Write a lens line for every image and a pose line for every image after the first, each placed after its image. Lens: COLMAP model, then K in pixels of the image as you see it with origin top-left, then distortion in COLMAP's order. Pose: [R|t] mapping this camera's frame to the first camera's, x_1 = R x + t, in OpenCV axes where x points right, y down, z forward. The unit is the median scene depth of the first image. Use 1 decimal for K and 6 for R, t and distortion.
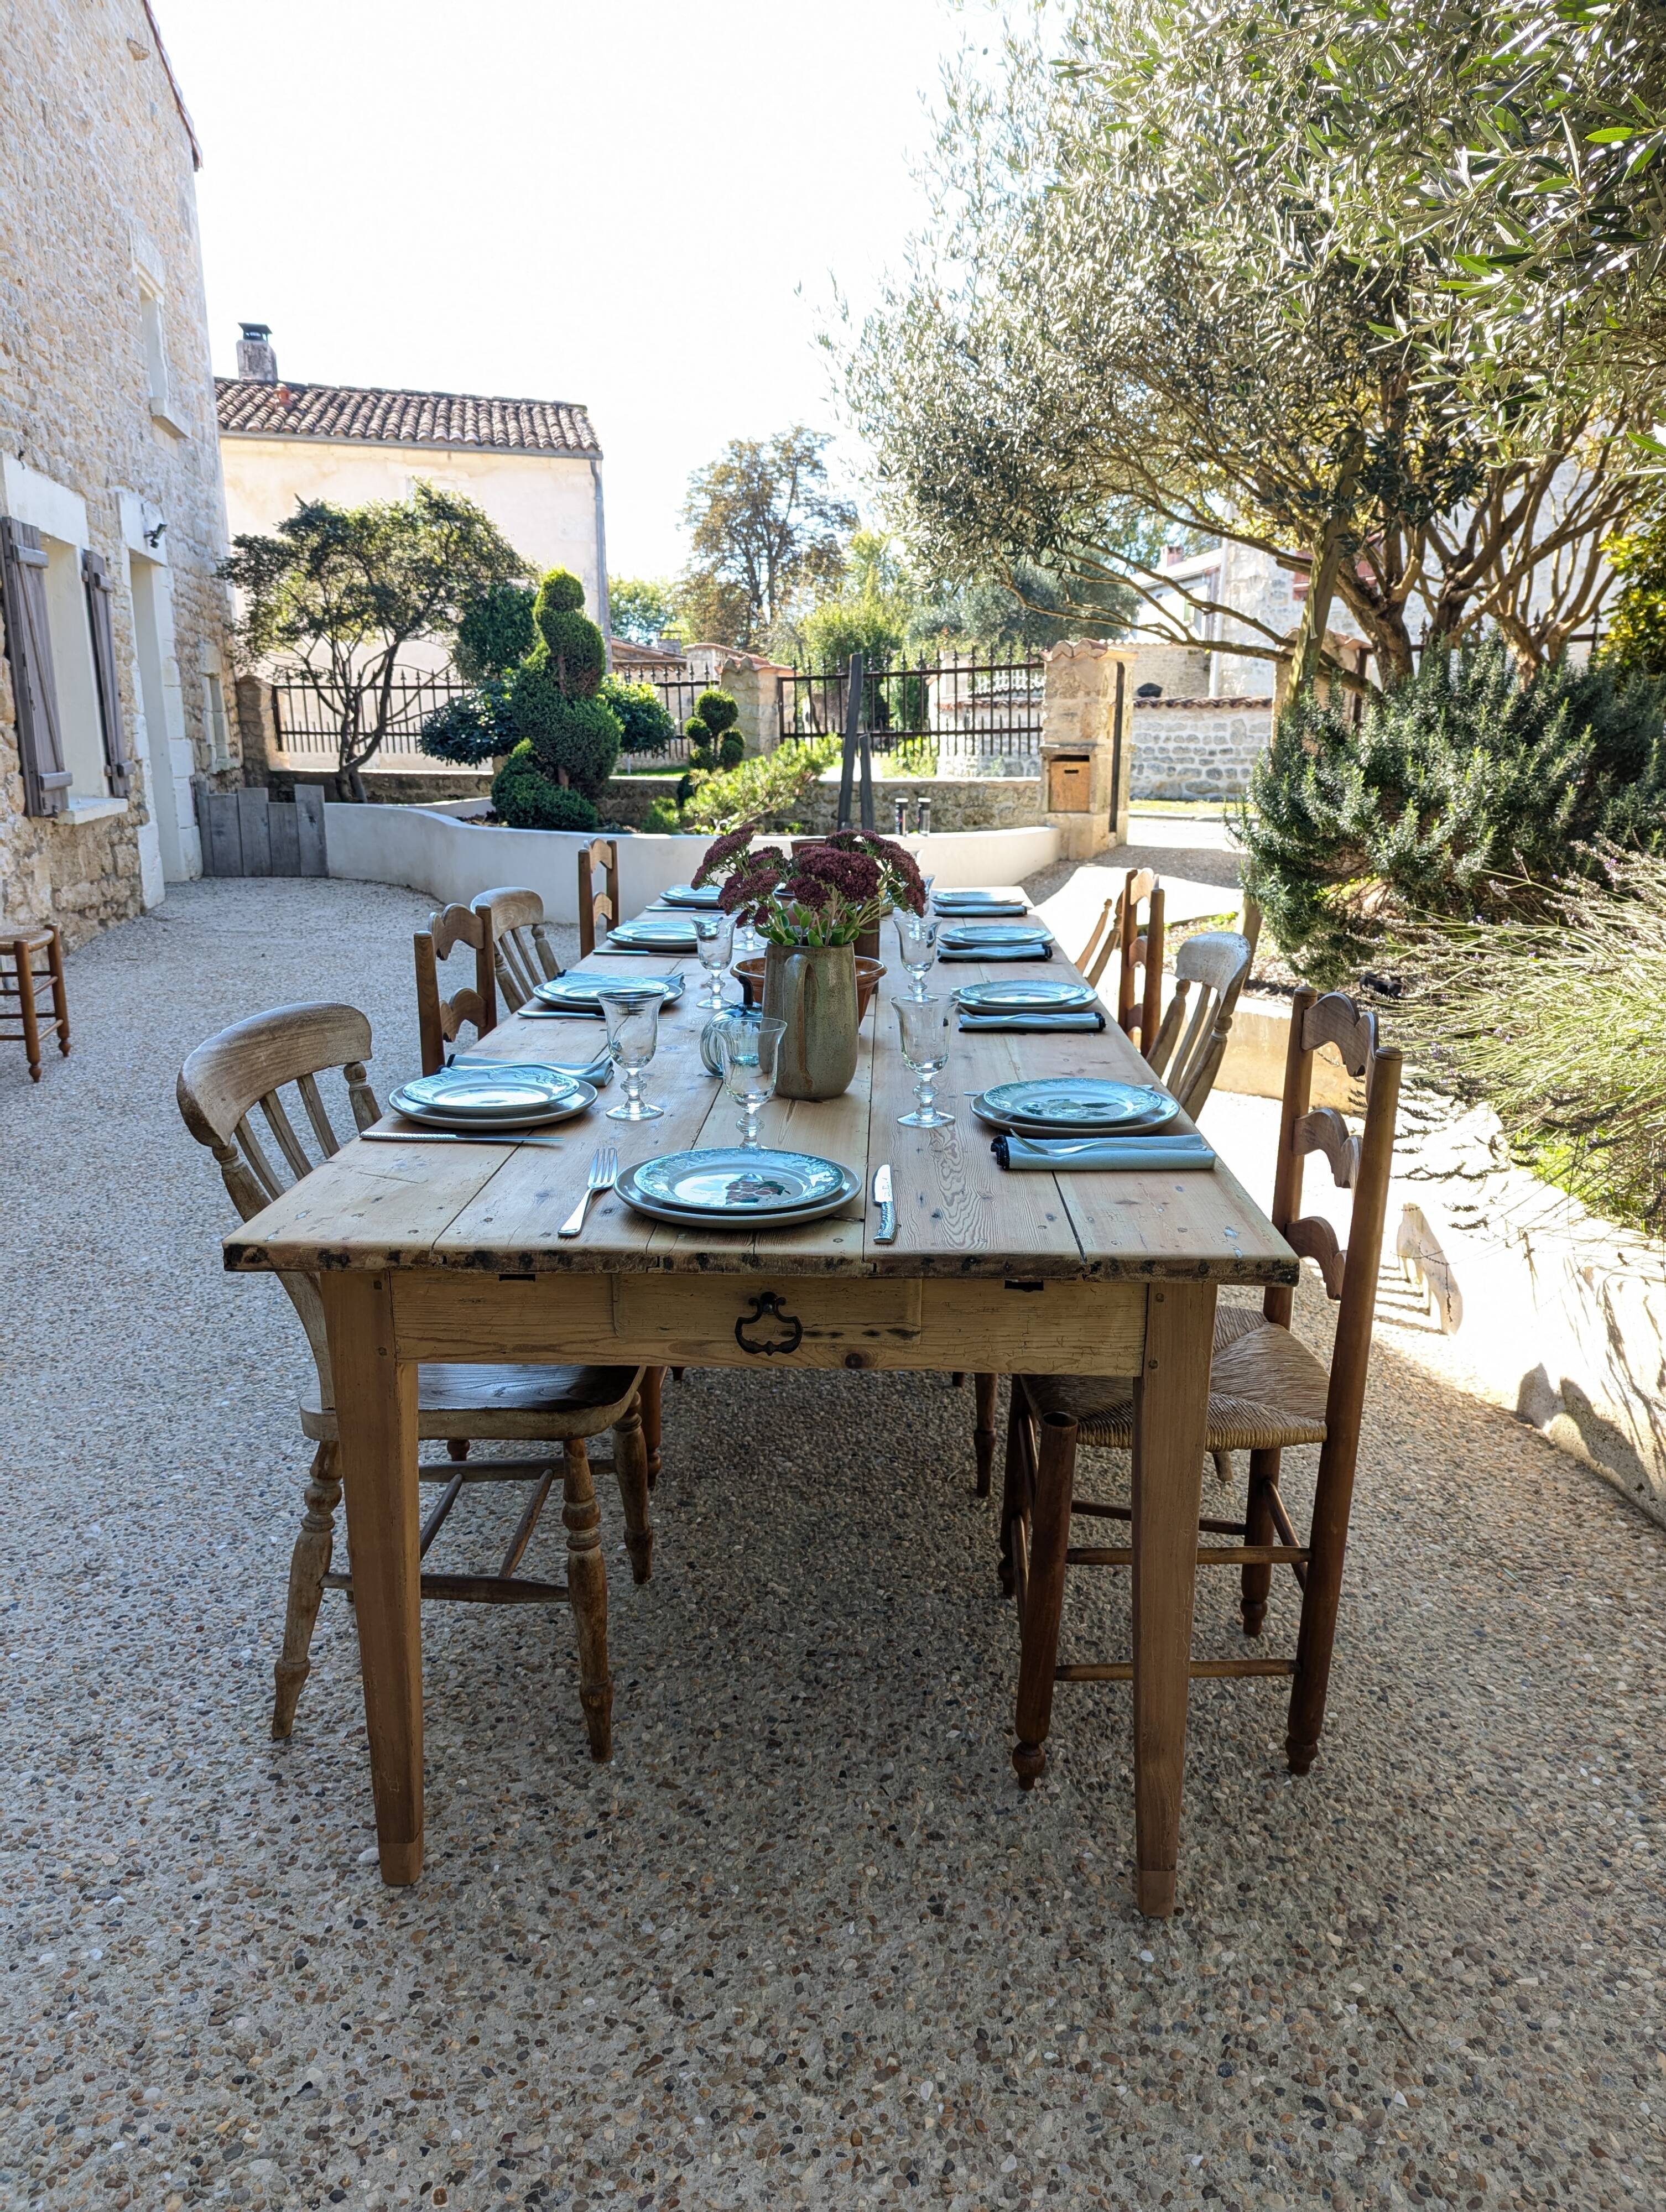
lens RADIAL K [[1559.0, 0, 853.8], [0, 1559.0, 1113.4], [0, 0, 1]] dist [0.066049, -0.062037]
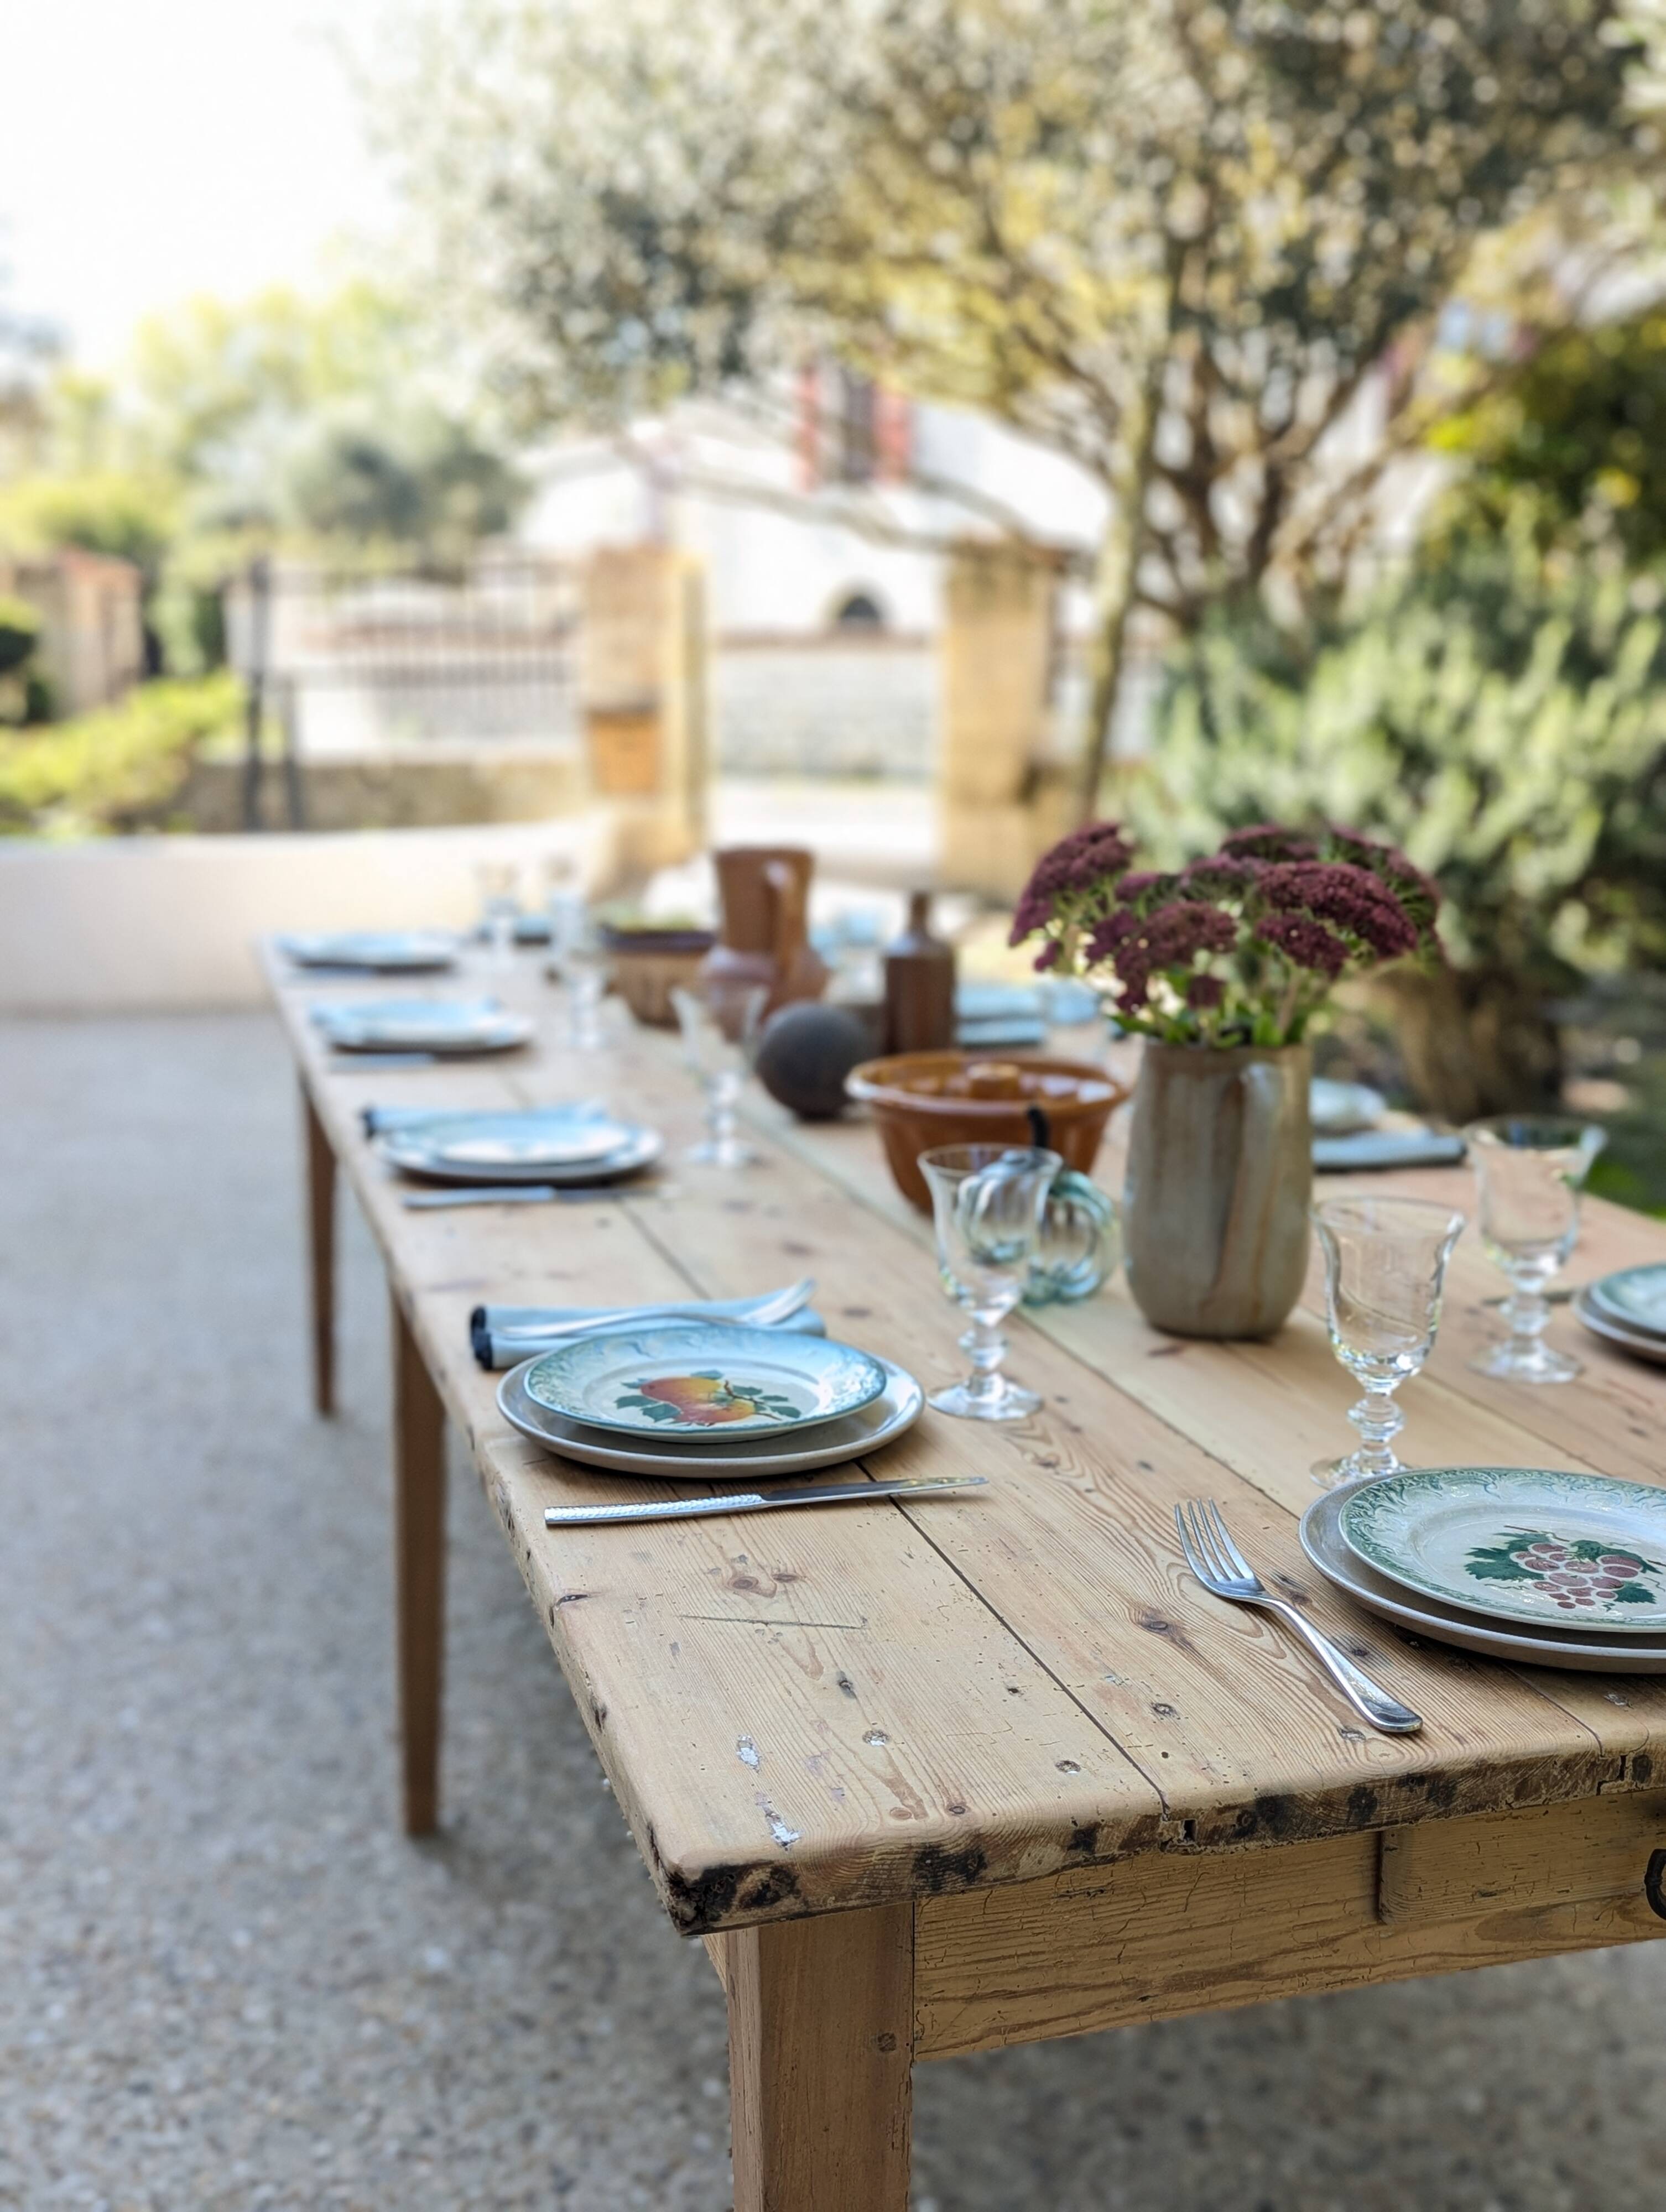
lens RADIAL K [[2365.5, 0, 870.0], [0, 2365.5, 1119.1], [0, 0, 1]] dist [0.064419, -0.042860]
pose [[0.948044, -0.057664, 0.312870, -0.134700], [0.075364, 0.996151, -0.044766, -0.019474], [-0.309085, 0.066019, 0.948740, 0.099468]]
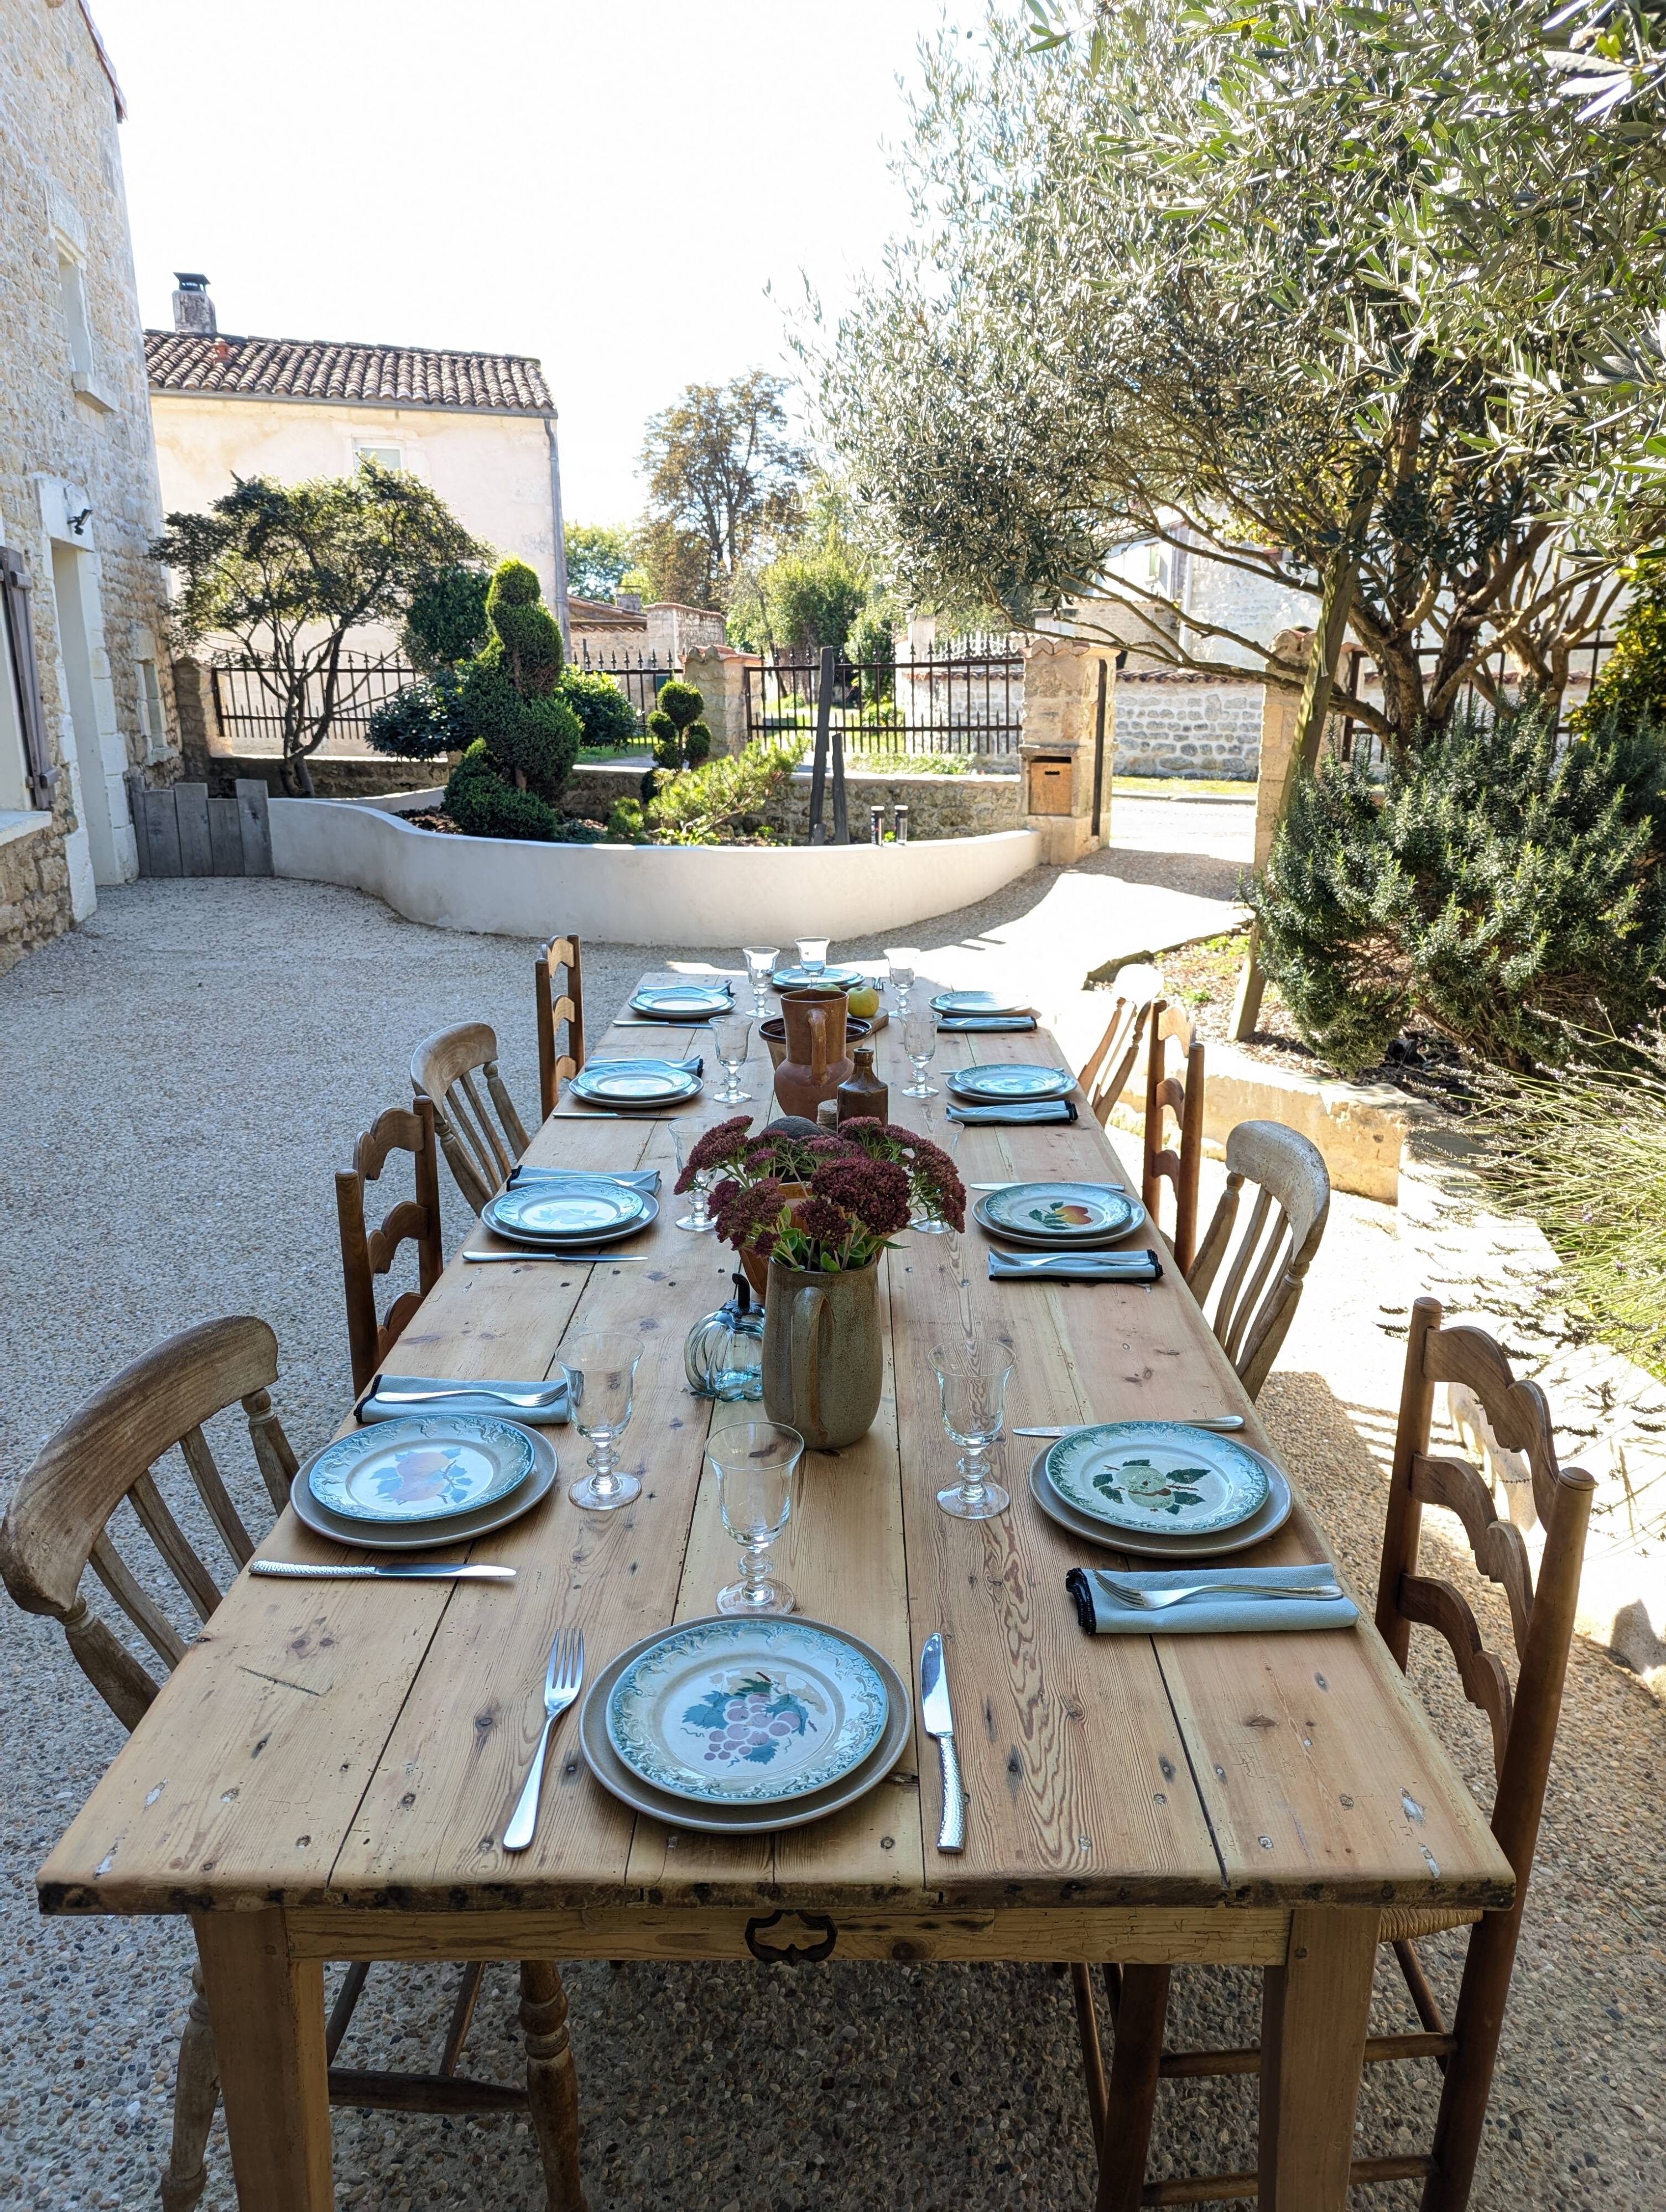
lens RADIAL K [[1558.0, 0, 871.1], [0, 1558.0, 1094.1], [0, 0, 1]] dist [0.056286, -0.046995]
pose [[0.999411, -0.009995, 0.032835, -0.009899], [0.009278, 0.999717, 0.021922, -0.072987], [-0.033045, -0.021604, 0.999220, 0.068235]]
